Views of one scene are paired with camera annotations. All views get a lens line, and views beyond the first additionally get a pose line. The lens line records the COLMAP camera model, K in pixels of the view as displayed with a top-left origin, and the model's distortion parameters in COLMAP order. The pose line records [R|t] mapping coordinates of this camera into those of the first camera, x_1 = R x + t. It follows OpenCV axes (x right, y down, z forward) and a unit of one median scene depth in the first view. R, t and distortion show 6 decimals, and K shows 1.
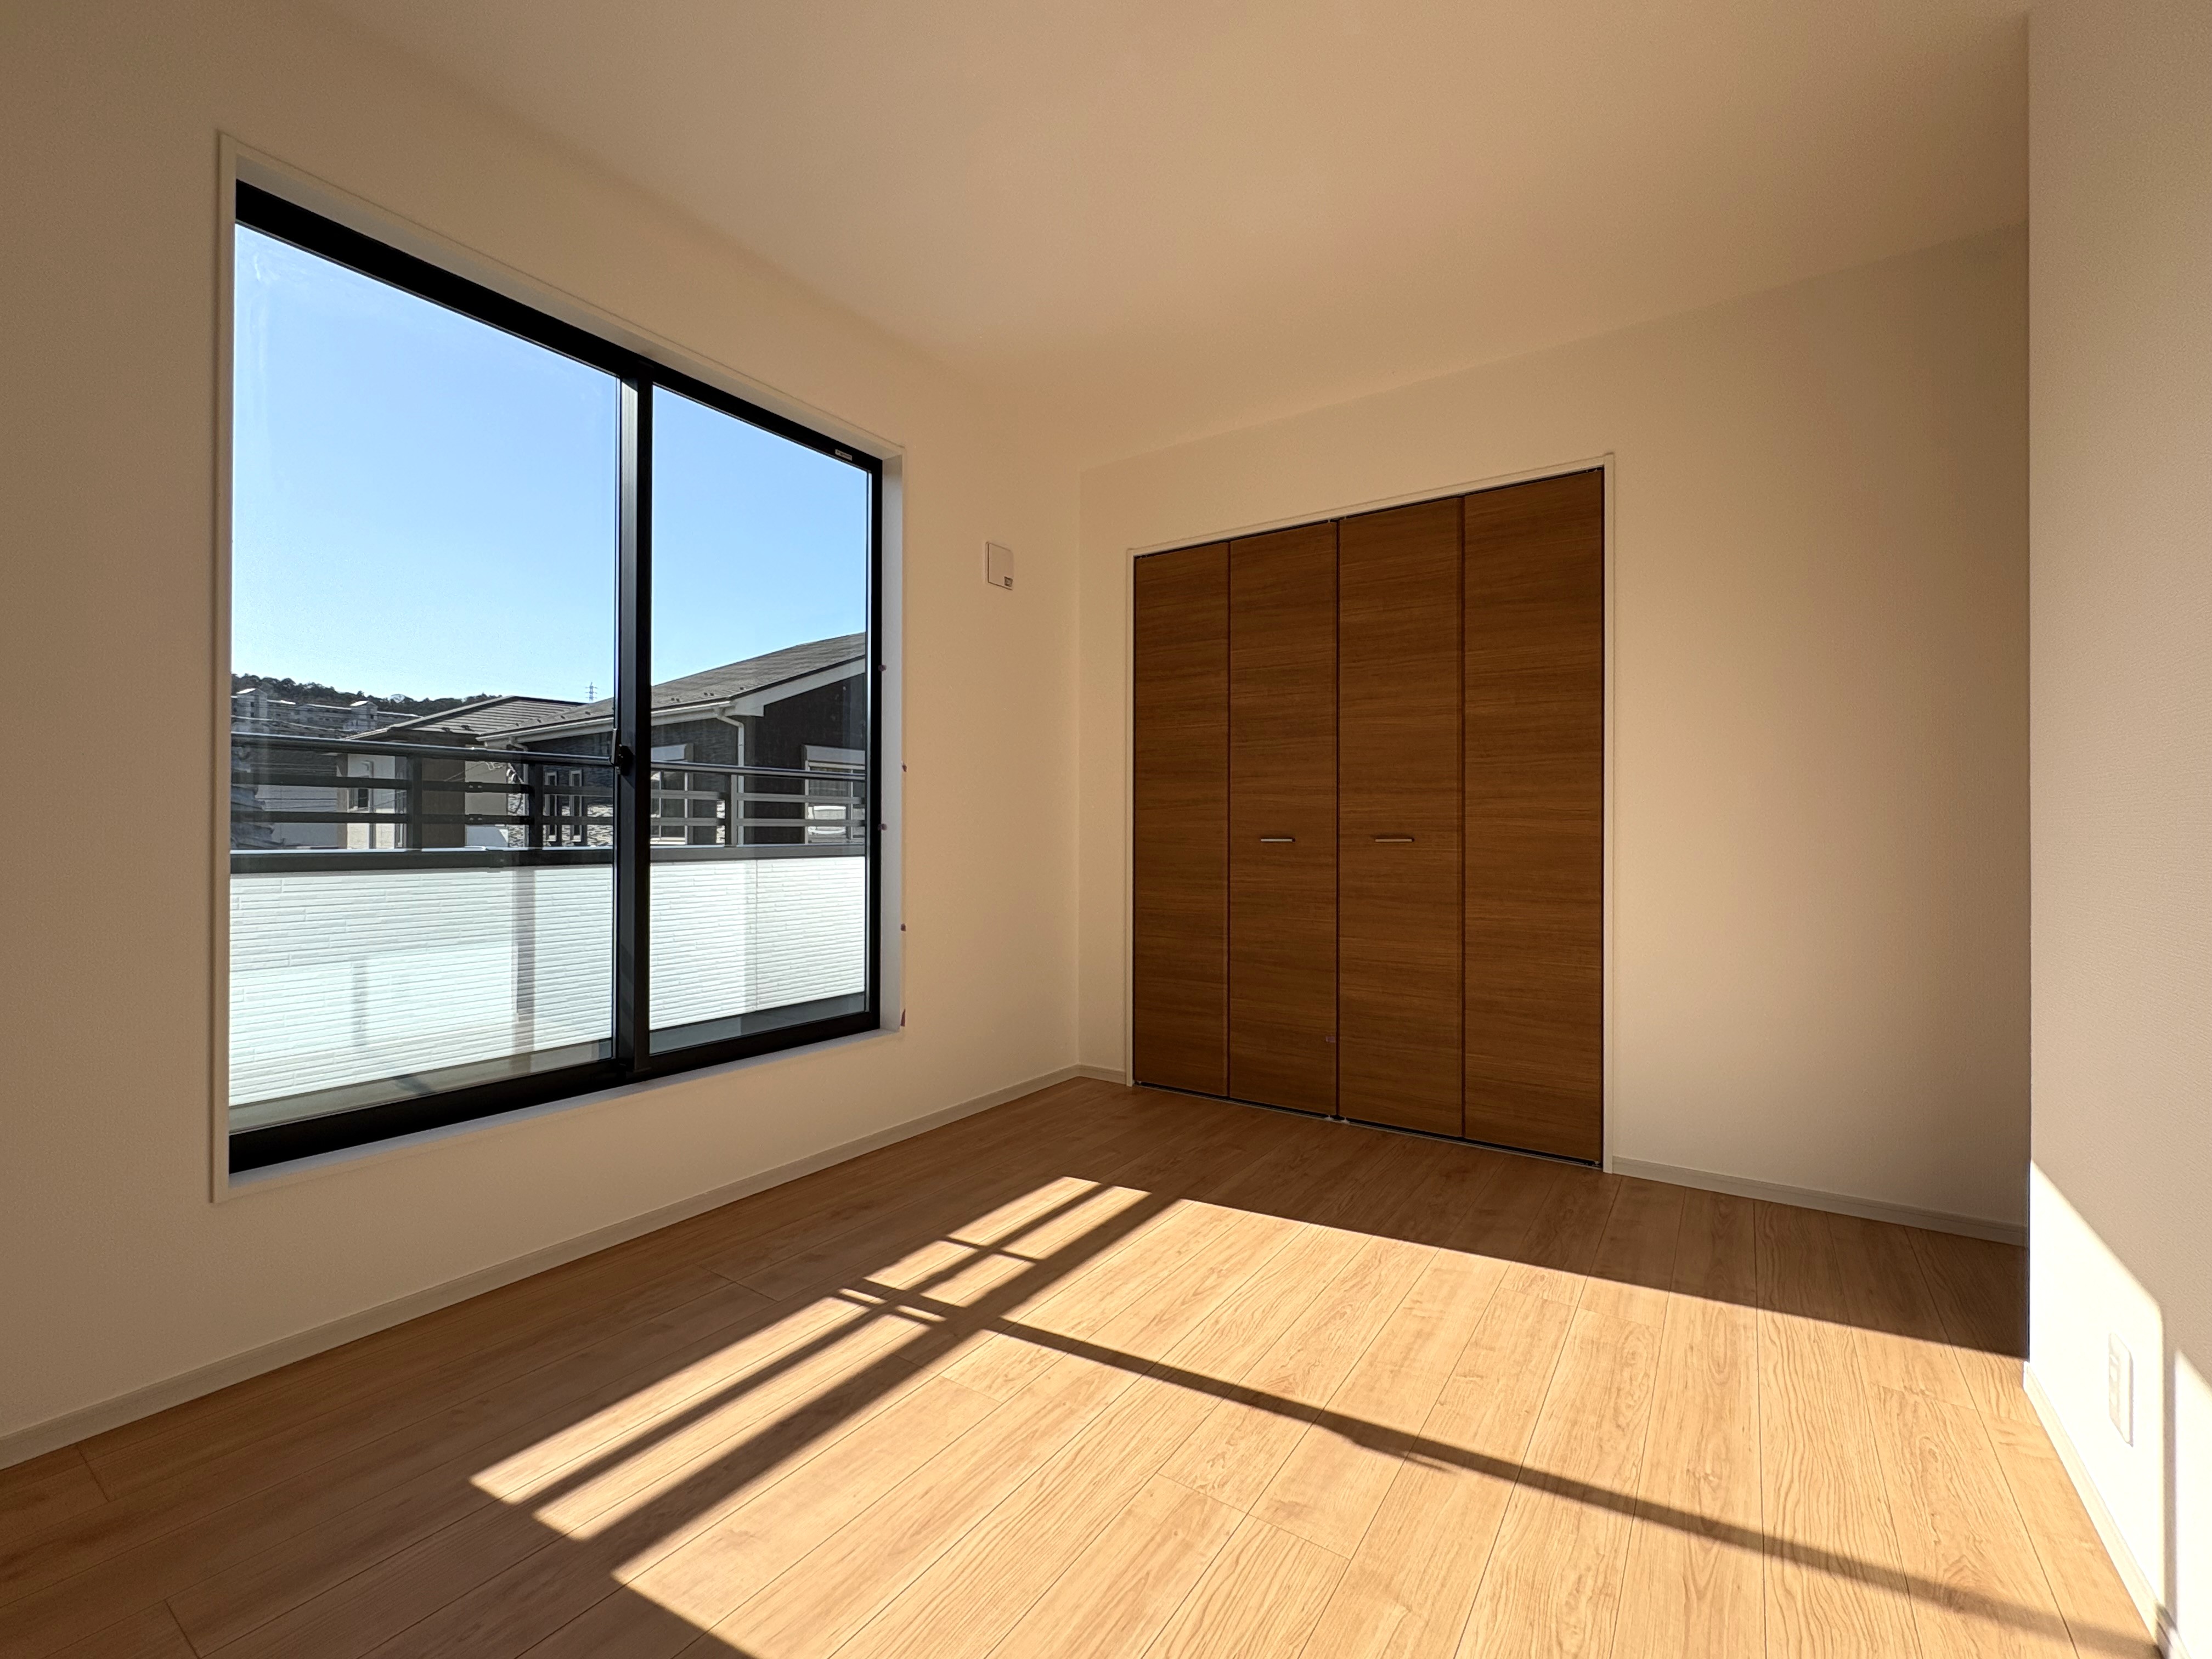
lens RADIAL K [[938.1, 0, 1106.0], [0, 938.1, 829.5], [0, 0, 1]] dist [-0.000672, -0.000033]
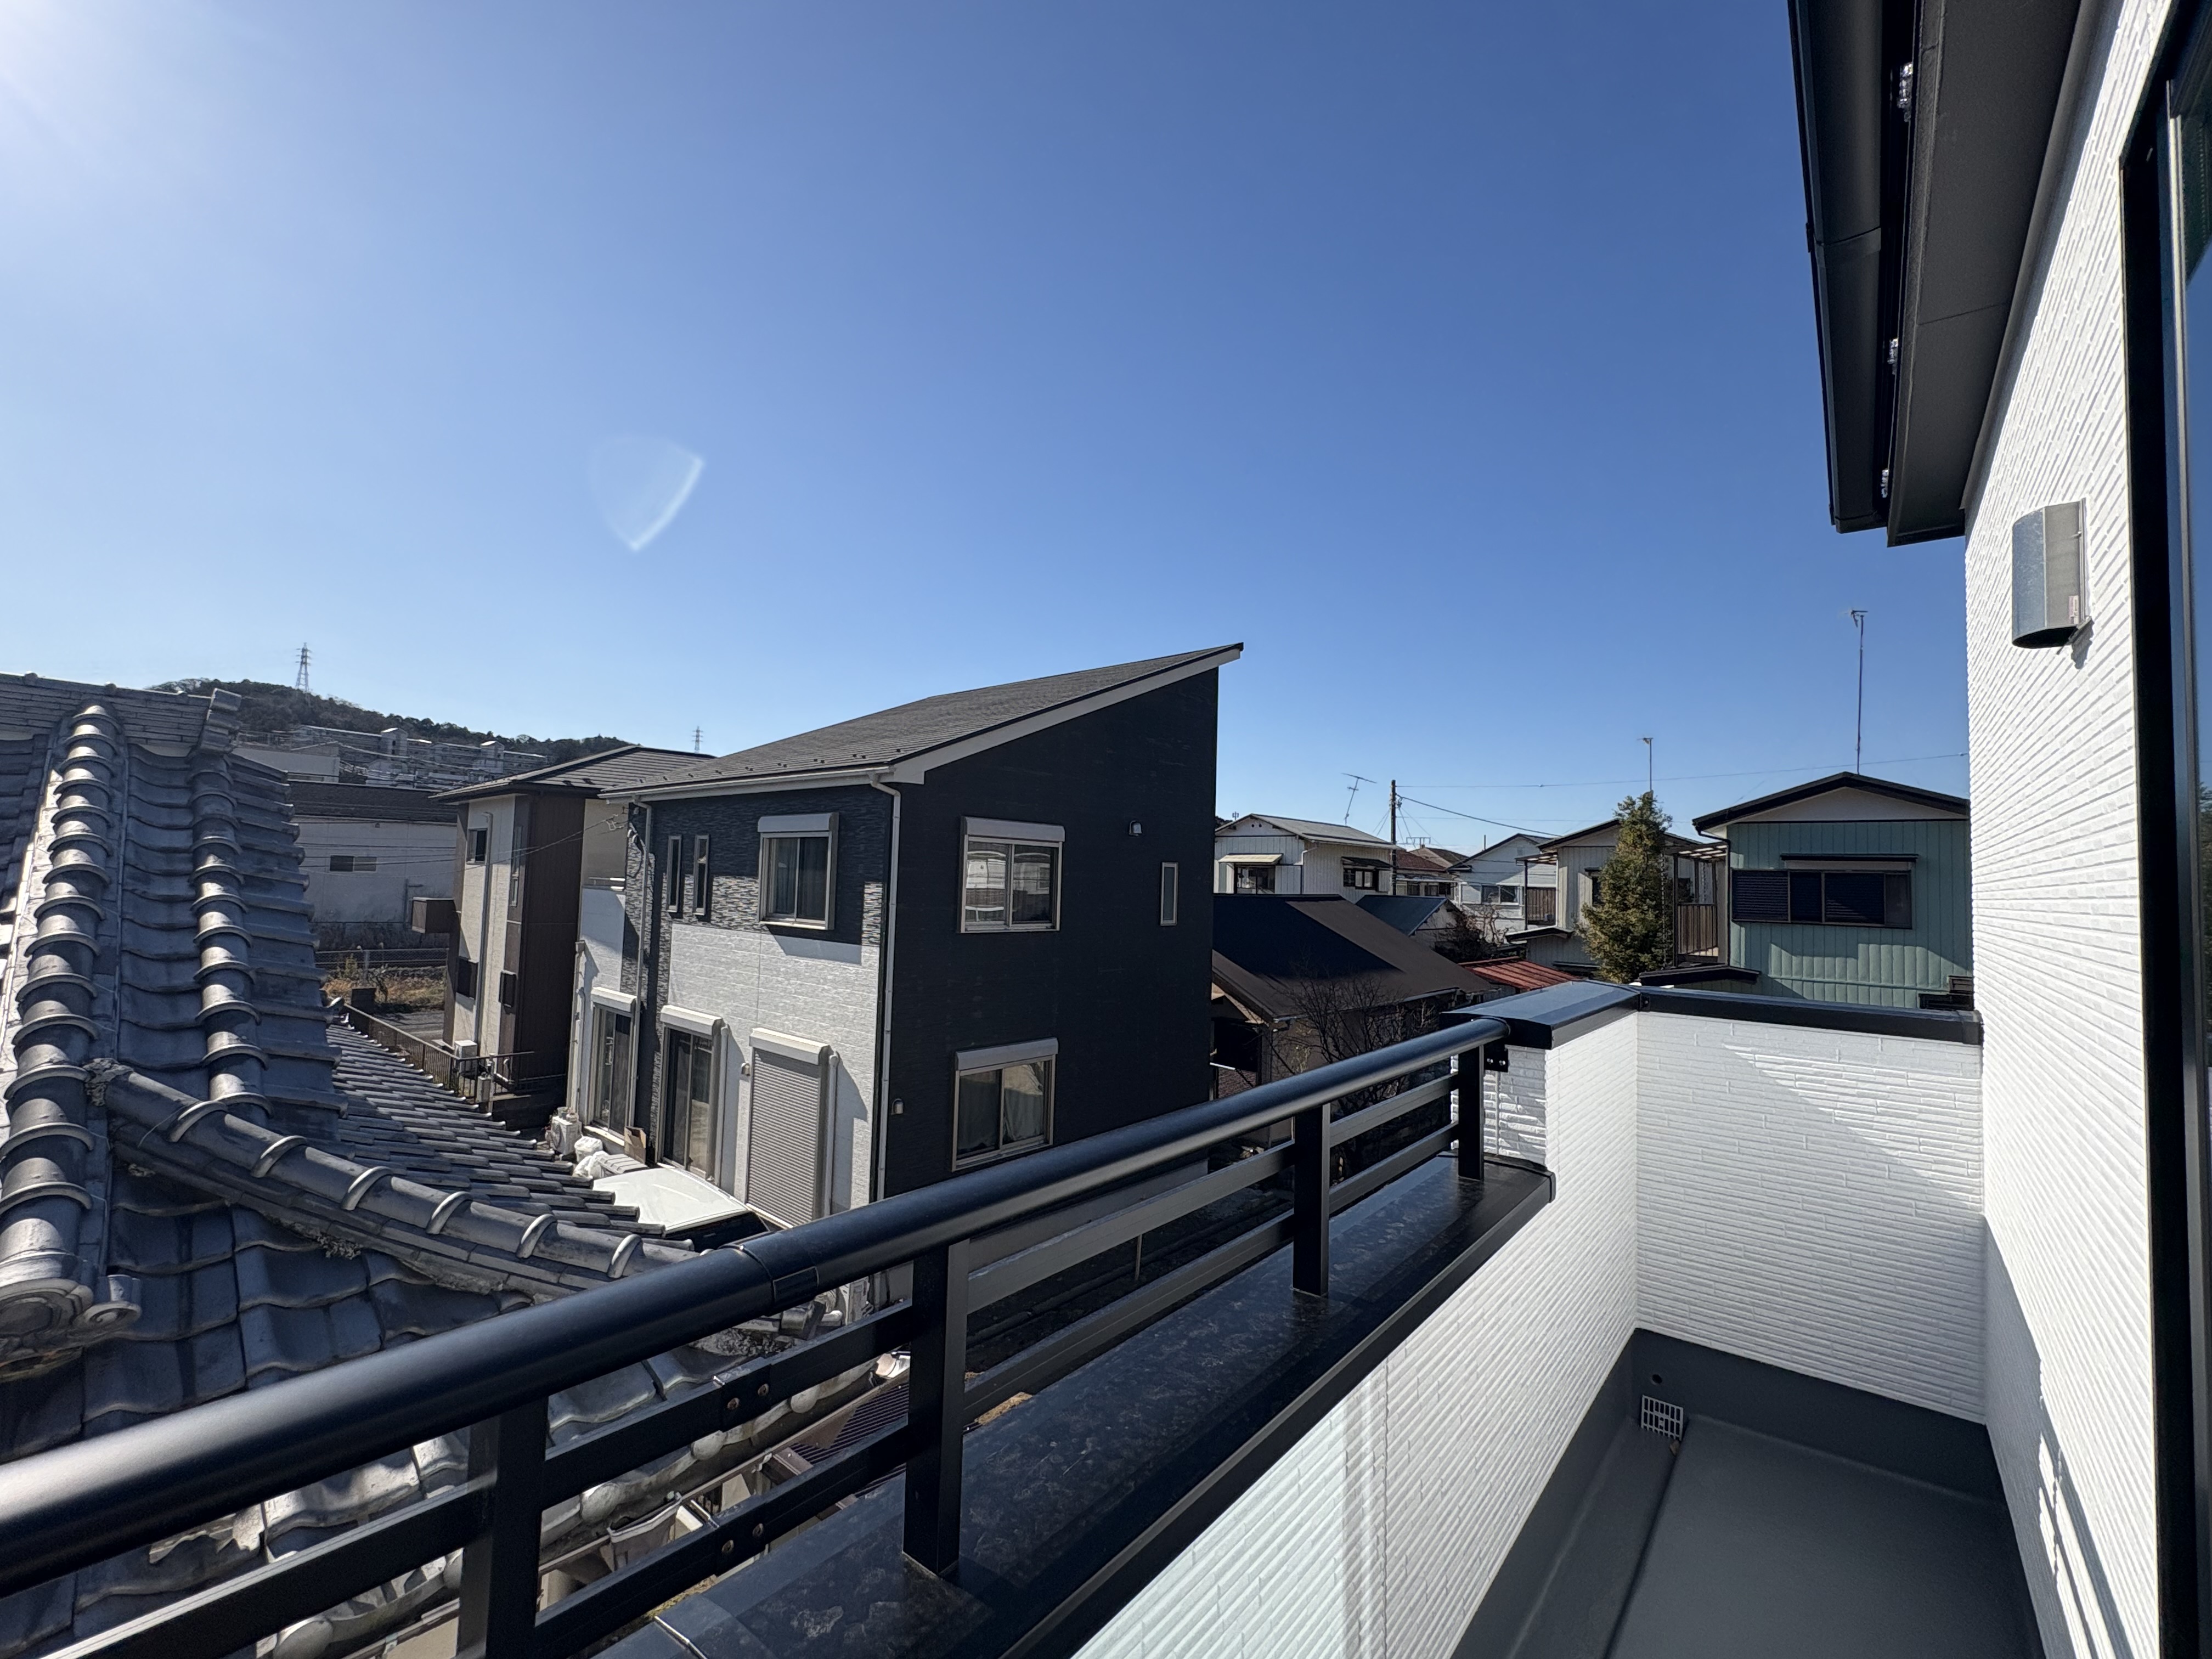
lens RADIAL K [[938.1, 0, 1106.0], [0, 938.1, 829.5], [0, 0, 1]] dist [-0.000672, -0.000033]
pose [[0.995998, 0.023984, -0.086102, -0.767183], [-0.028510, 0.998255, -0.051721, -0.244671], [0.084712, 0.053969, 0.994943, 1.030205]]
